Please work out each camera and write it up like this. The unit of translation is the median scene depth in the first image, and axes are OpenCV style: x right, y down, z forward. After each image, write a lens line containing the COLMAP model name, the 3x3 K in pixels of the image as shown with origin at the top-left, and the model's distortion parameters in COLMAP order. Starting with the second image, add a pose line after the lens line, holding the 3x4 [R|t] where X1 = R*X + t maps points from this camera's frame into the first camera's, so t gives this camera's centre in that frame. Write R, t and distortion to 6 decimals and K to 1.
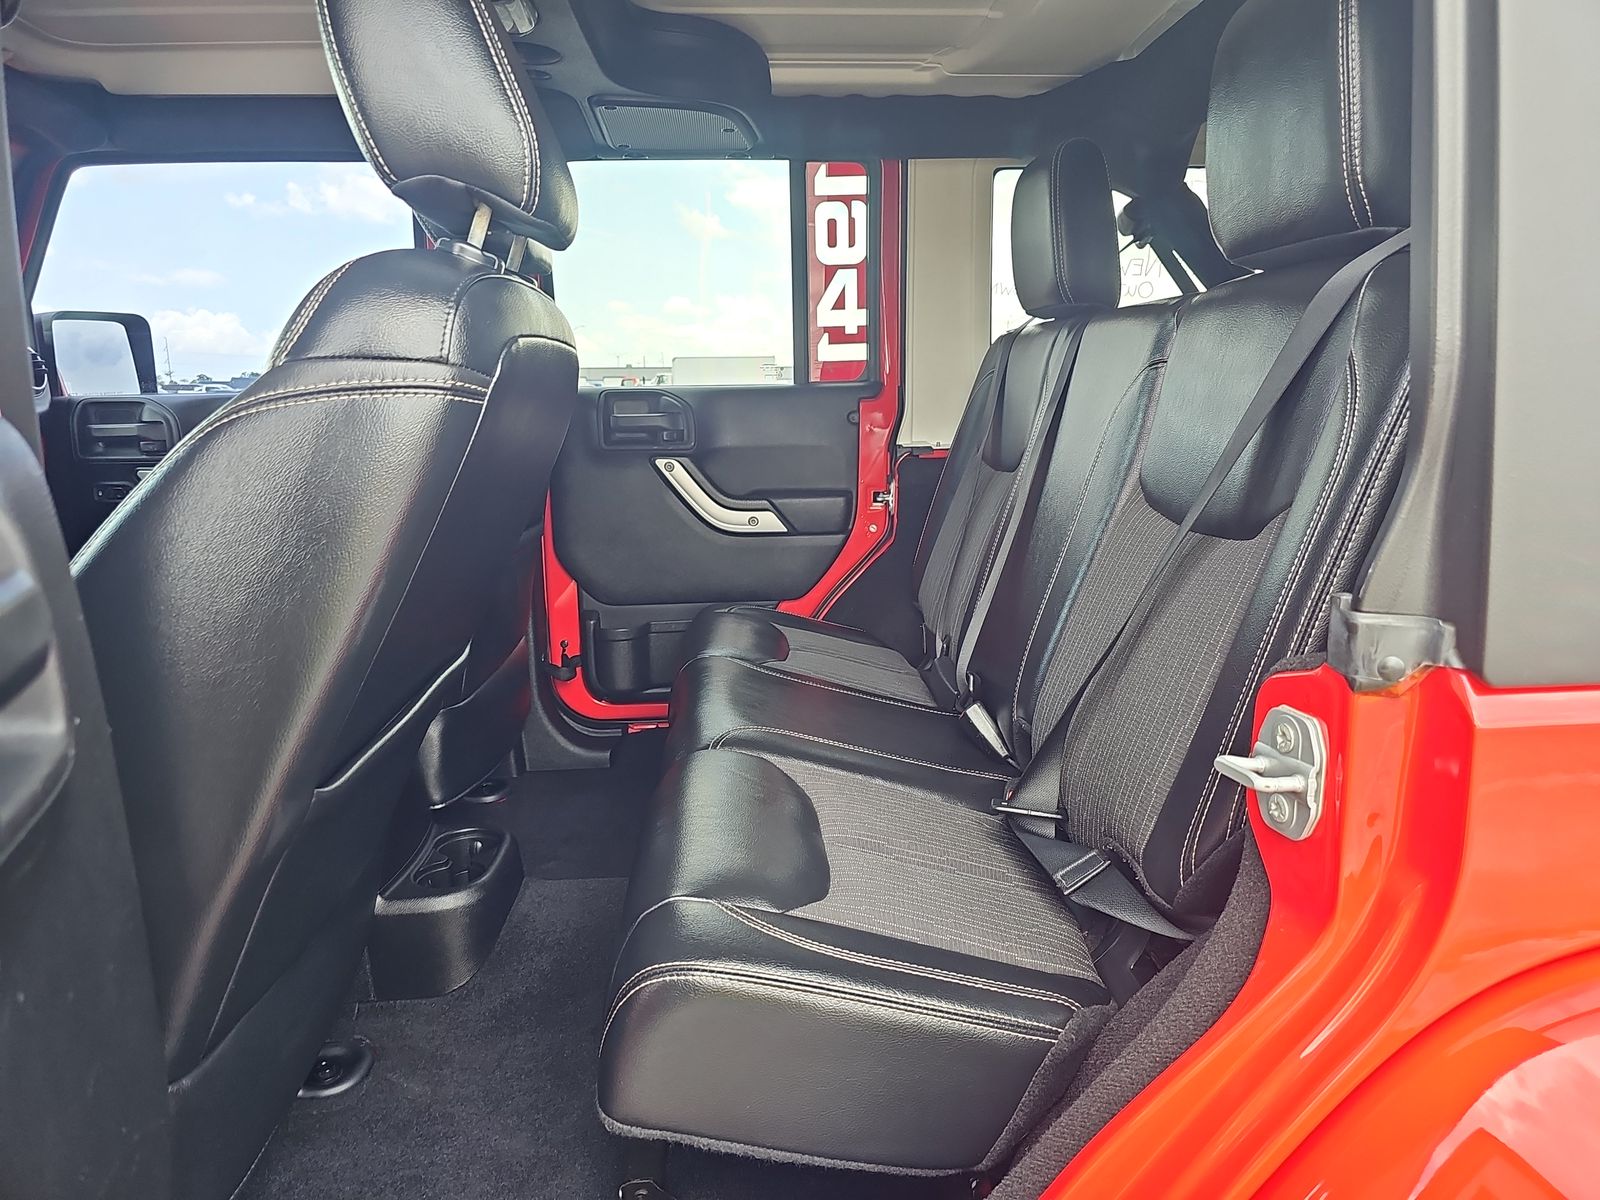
lens RADIAL K [[1094.2, 0, 802.2], [0, 1094.2, 596.1], [0, 0, 1]] dist [0.029338, -0.033174]
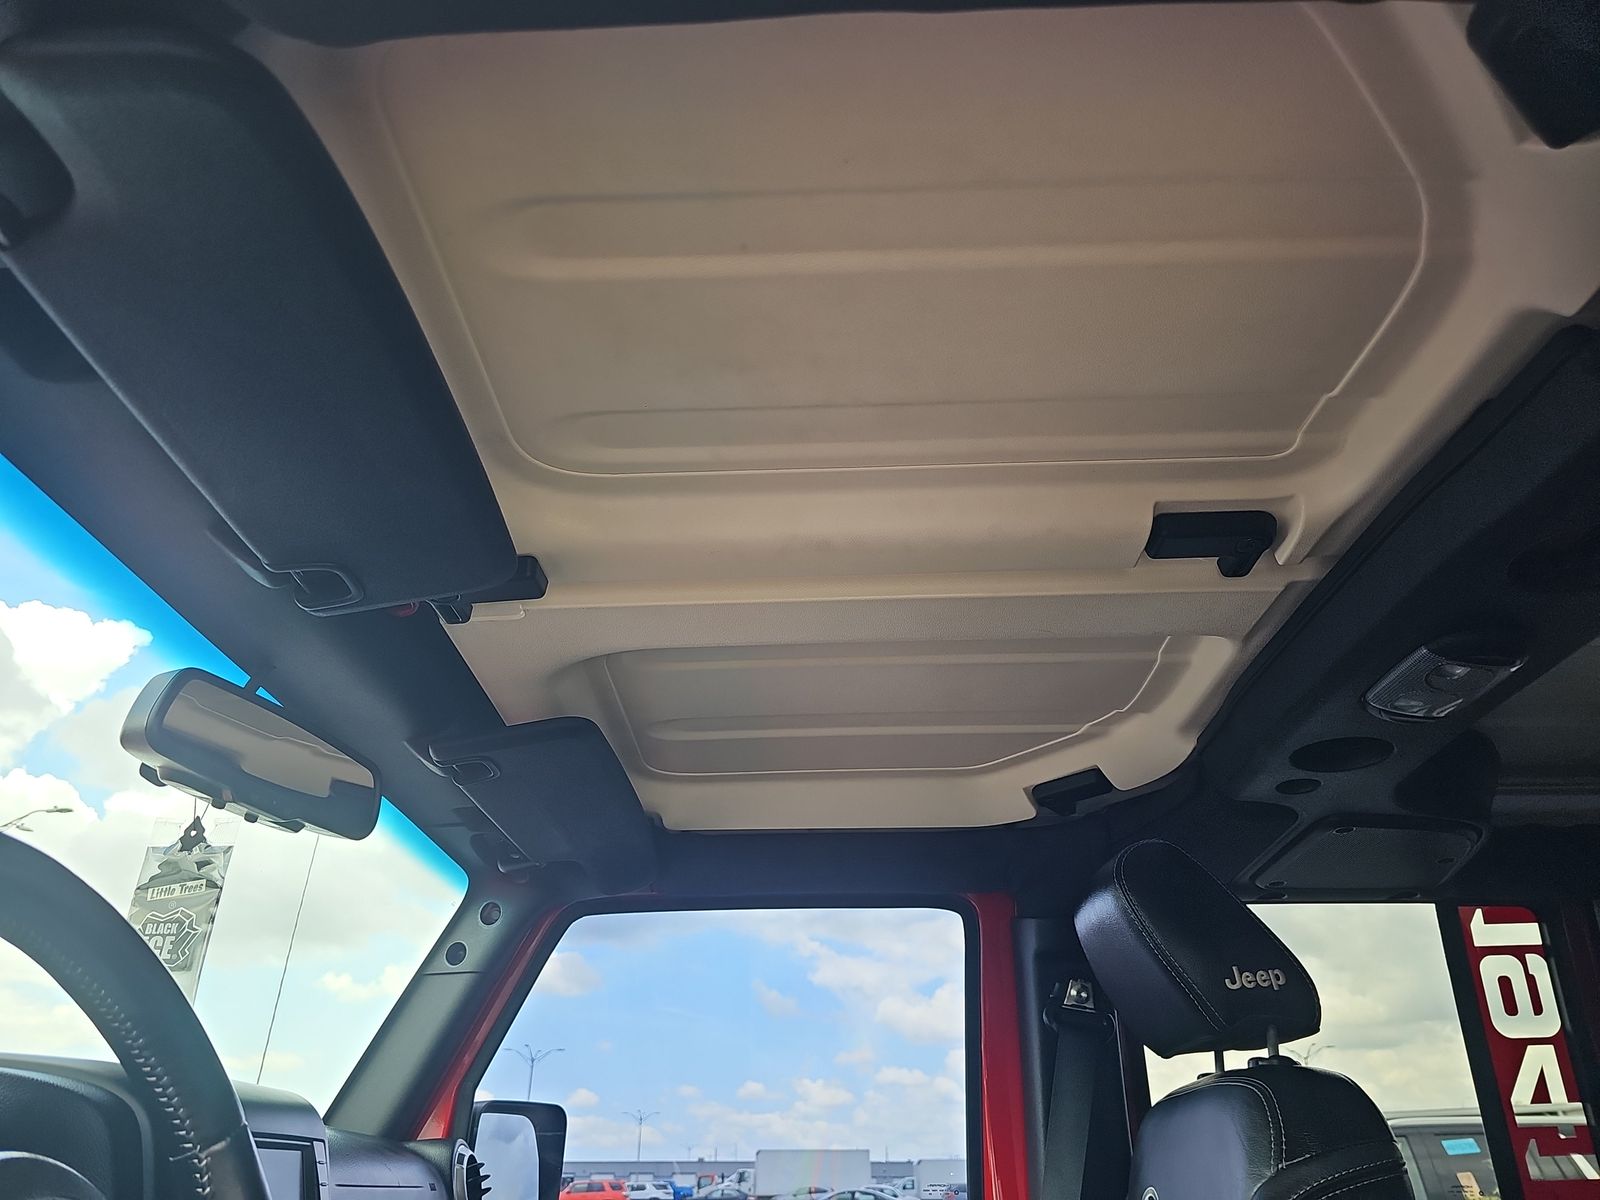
lens RADIAL K [[1094.2, 0, 799.9], [0, 1094.2, 600.1], [0, 0, 1]] dist [0.029338, -0.033174]
pose [[0.997983, -0.020474, -0.060084, -0.409622], [-0.021760, 0.778856, -0.626825, -0.056886], [0.059630, 0.626869, 0.776840, 0.211020]]
